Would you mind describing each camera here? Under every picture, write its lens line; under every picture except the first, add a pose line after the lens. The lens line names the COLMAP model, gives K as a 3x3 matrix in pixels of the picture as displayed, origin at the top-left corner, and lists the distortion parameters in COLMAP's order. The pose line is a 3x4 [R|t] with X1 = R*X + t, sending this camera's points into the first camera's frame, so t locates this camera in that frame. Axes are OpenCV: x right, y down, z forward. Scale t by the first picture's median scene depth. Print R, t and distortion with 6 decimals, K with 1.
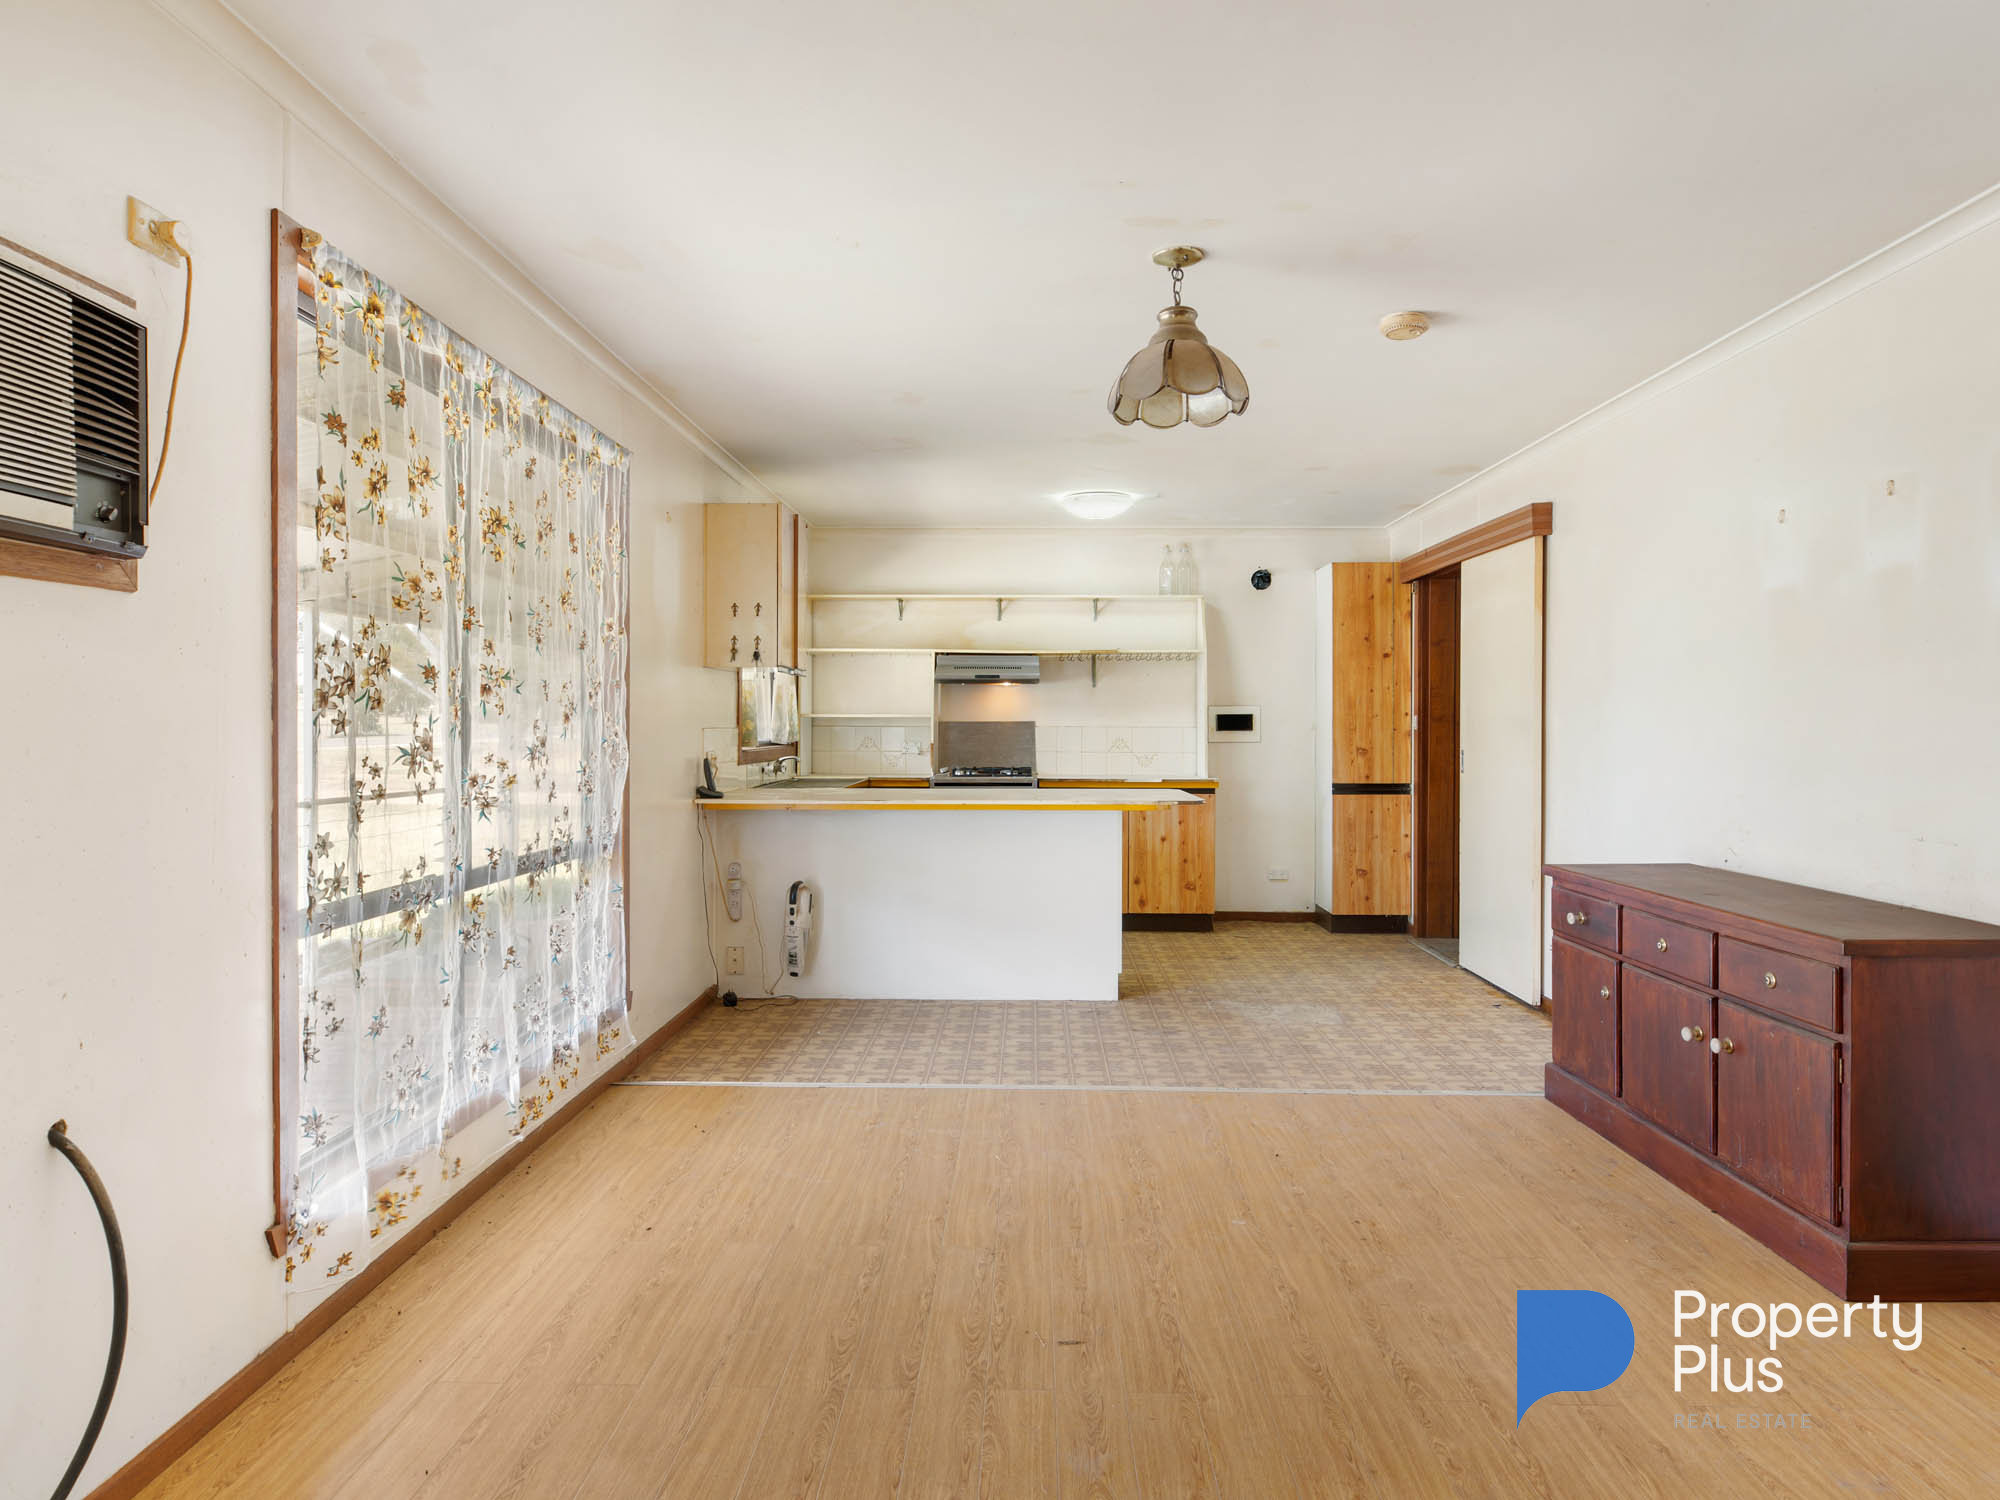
lens RADIAL K [[1120.4, 0, 1001.6], [0, 1120.4, 740.8], [0, 0, 1]] dist [-0.002245, -0.000325]
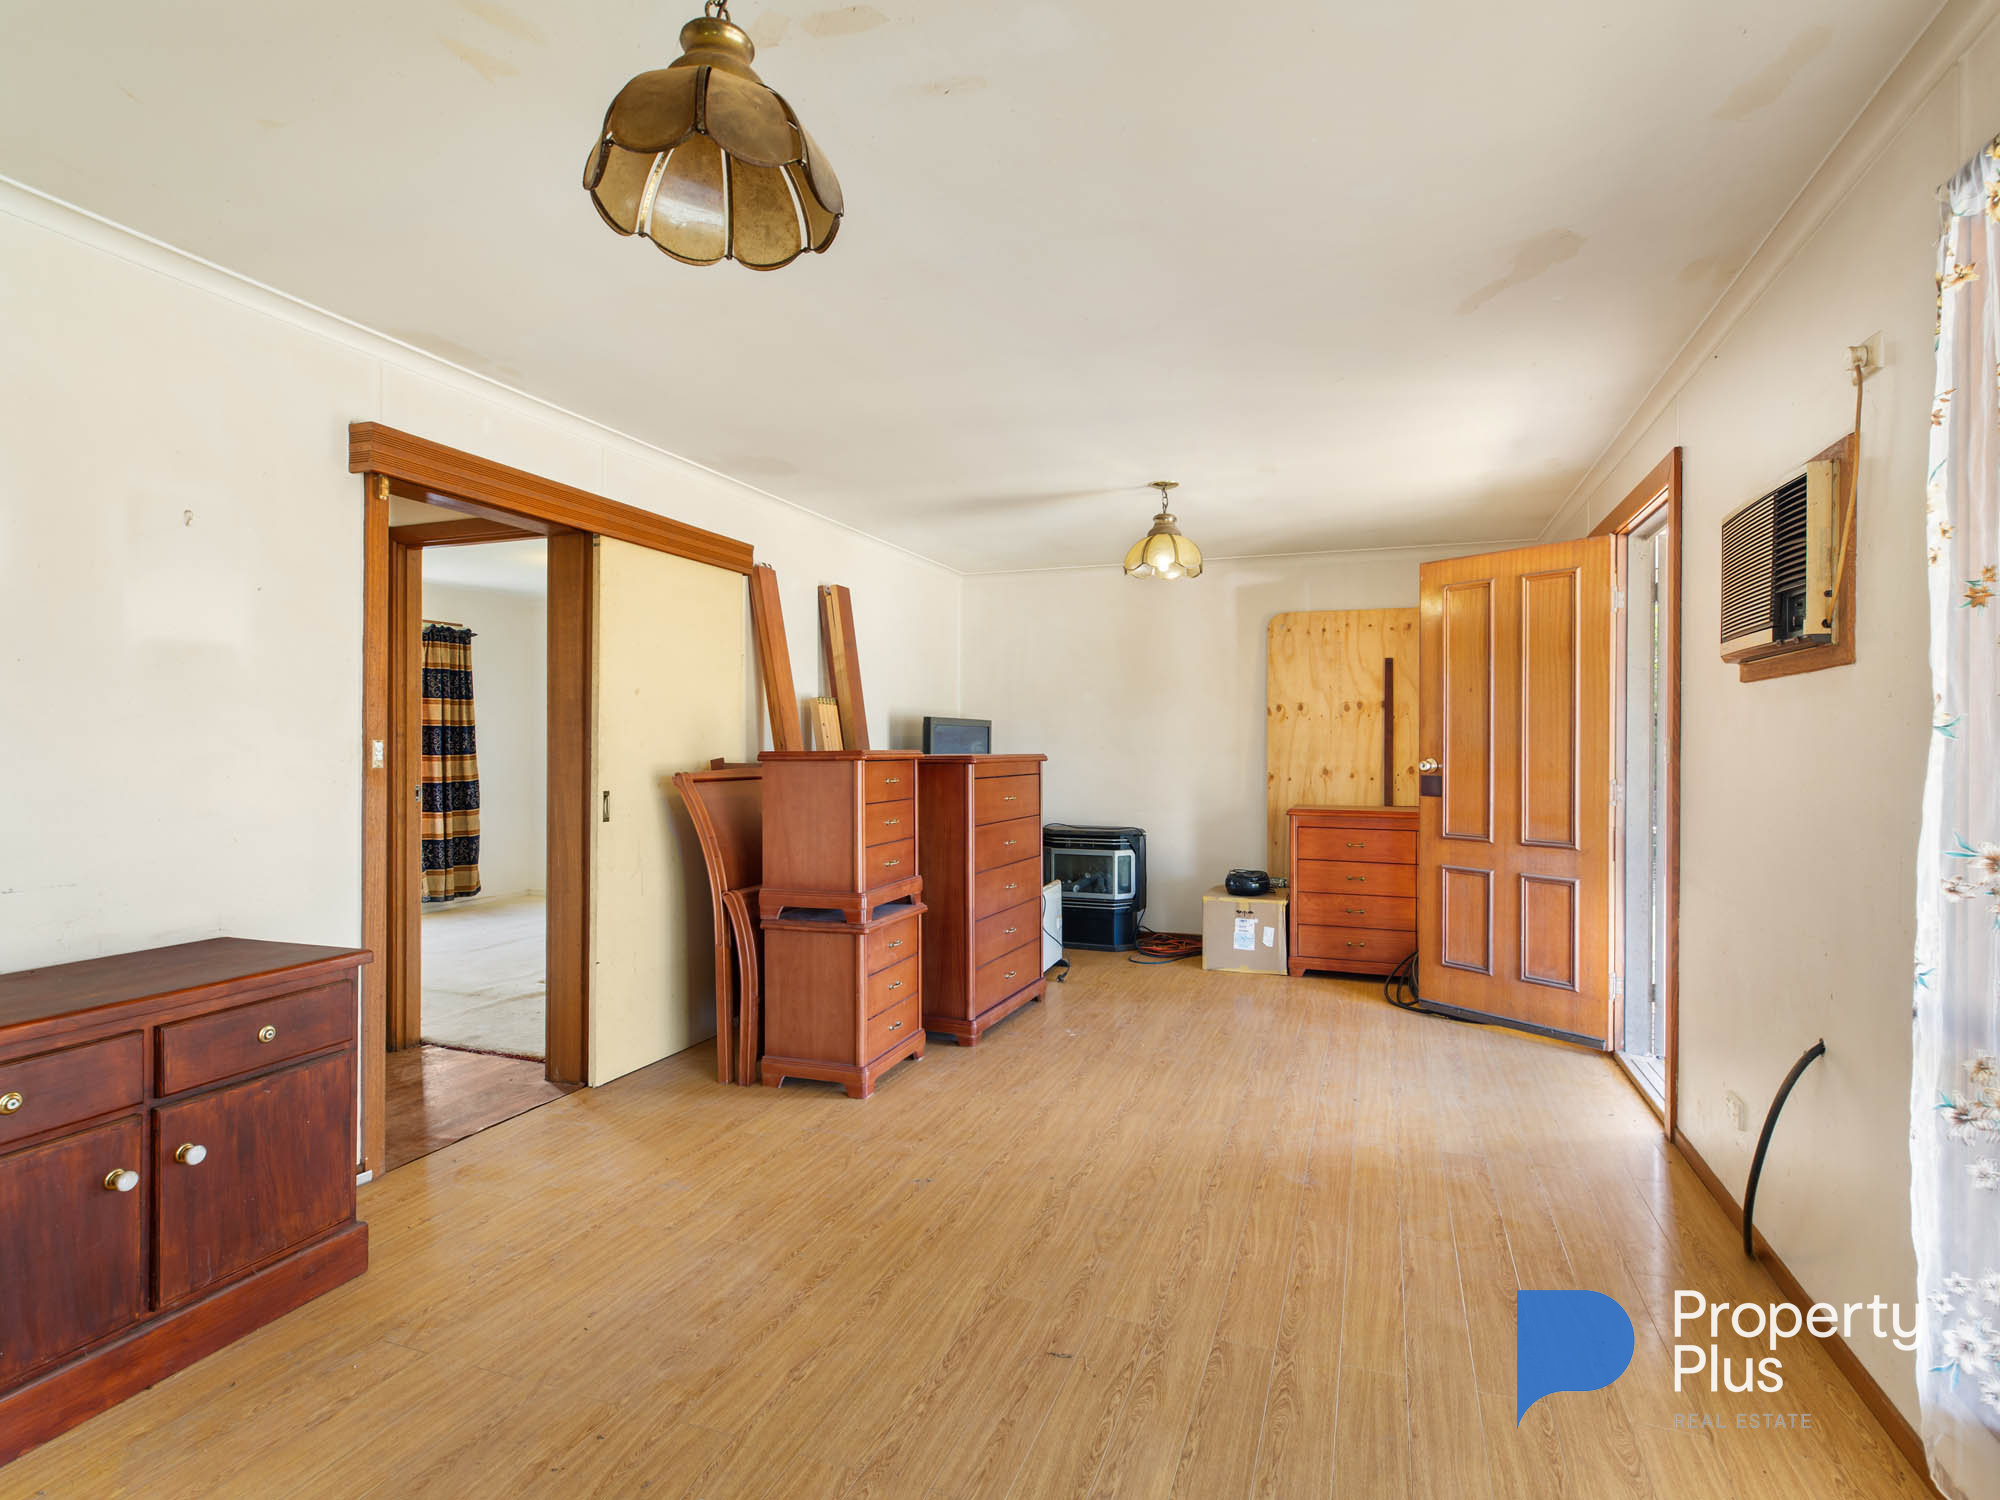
lens RADIAL K [[1030.4, 0, 992.8], [0, 1030.4, 744.0], [0, 0, 1]] dist [0.004798, 0.000980]
pose [[-0.941350, -0.004529, 0.337401, -0.167843], [0.000373, 0.999895, 0.014464, -0.039184], [-0.337431, 0.013742, -0.941250, 1.592670]]
